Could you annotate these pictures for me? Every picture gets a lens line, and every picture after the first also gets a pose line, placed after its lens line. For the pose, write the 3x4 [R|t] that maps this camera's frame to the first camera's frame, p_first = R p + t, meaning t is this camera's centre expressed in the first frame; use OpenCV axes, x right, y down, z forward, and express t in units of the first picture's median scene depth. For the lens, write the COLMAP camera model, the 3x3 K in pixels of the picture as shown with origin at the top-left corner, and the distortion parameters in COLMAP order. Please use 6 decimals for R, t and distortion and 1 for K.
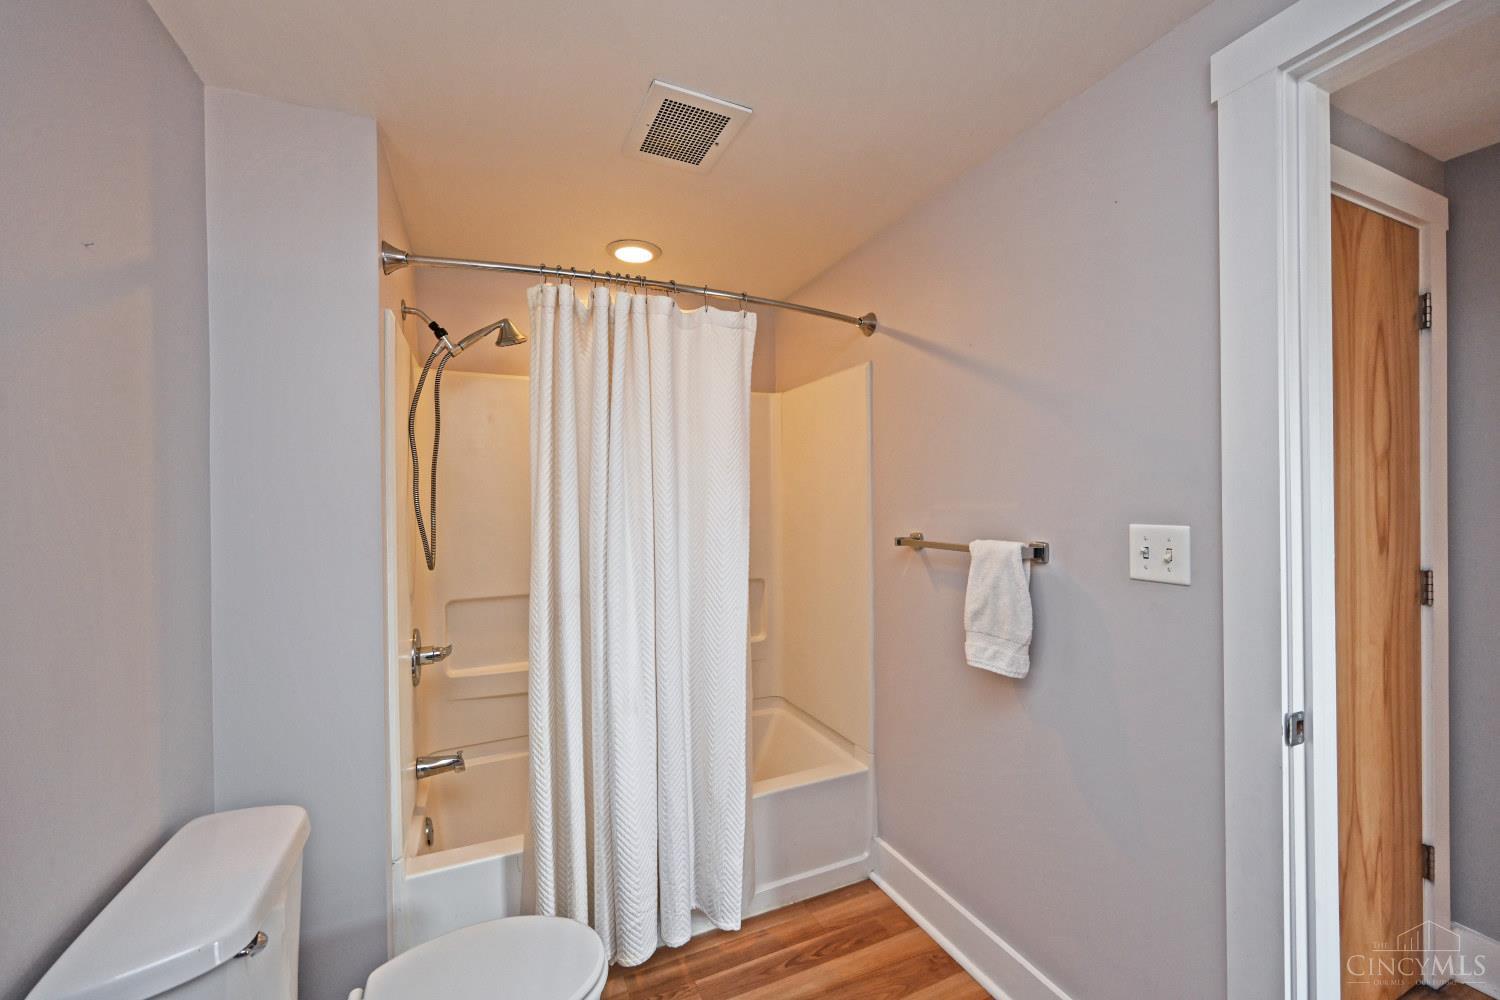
lens RADIAL K [[589.7, 0, 748.0], [0, 589.7, 501.9], [0, 0, 1]] dist [-0.000605, -0.000118]
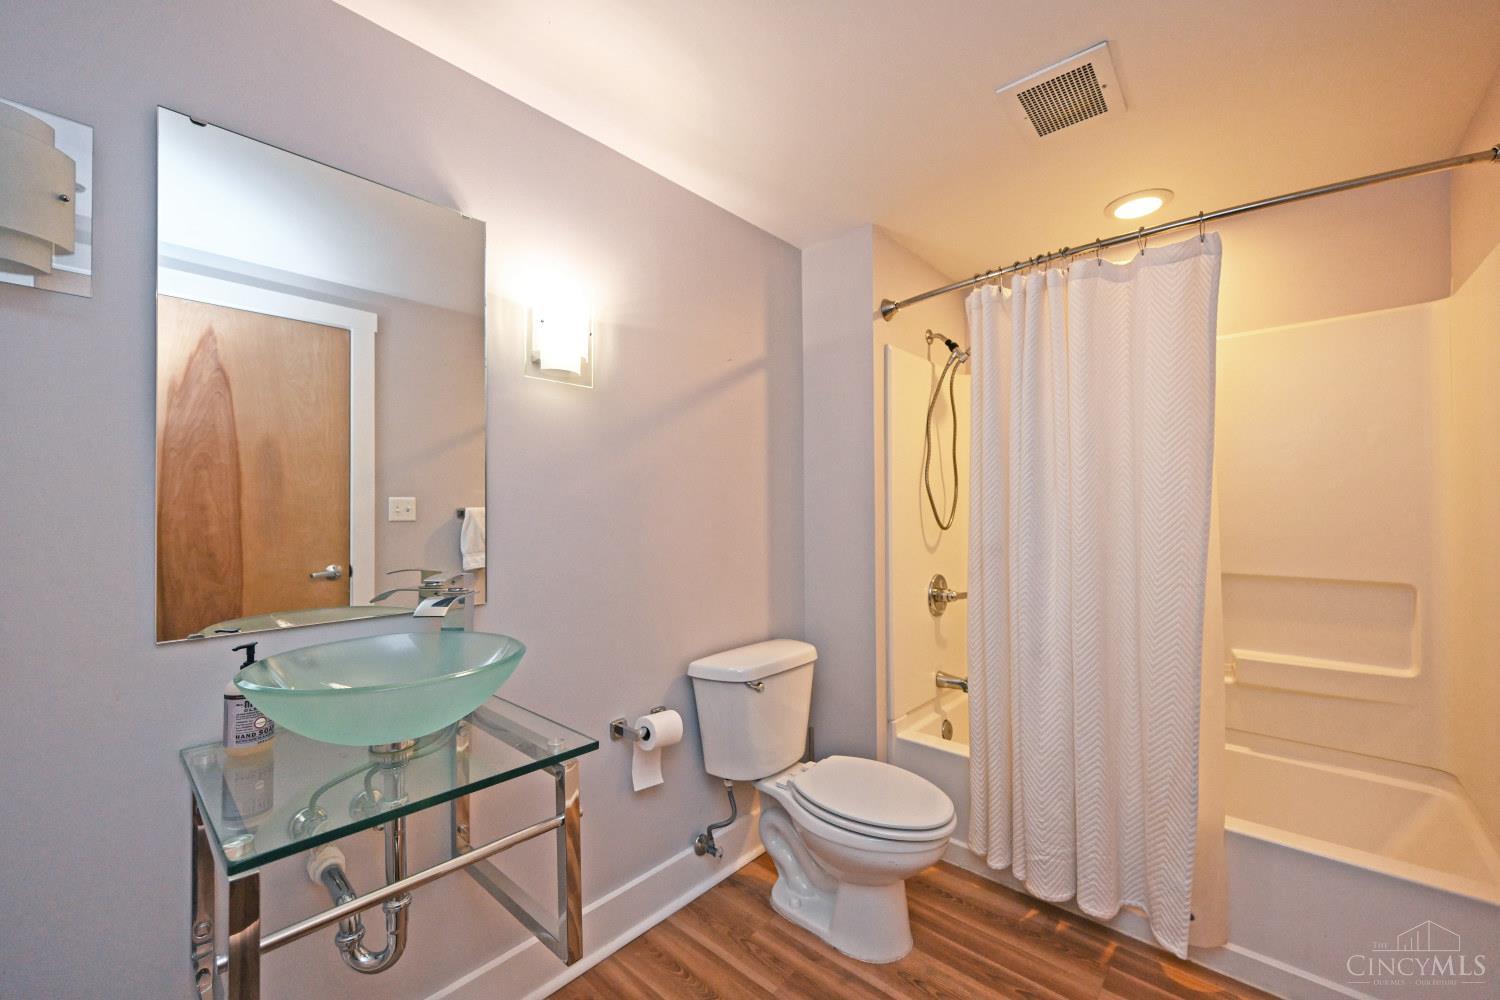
lens RADIAL K [[589.7, 0, 748.0], [0, 589.7, 501.9], [0, 0, 1]] dist [-0.000605, -0.000118]
pose [[0.402364, -0.003266, -0.915474, 0.482273], [-0.003219, 0.999982, -0.004982, 0.062781], [0.915474, 0.004952, 0.402347, 0.070196]]
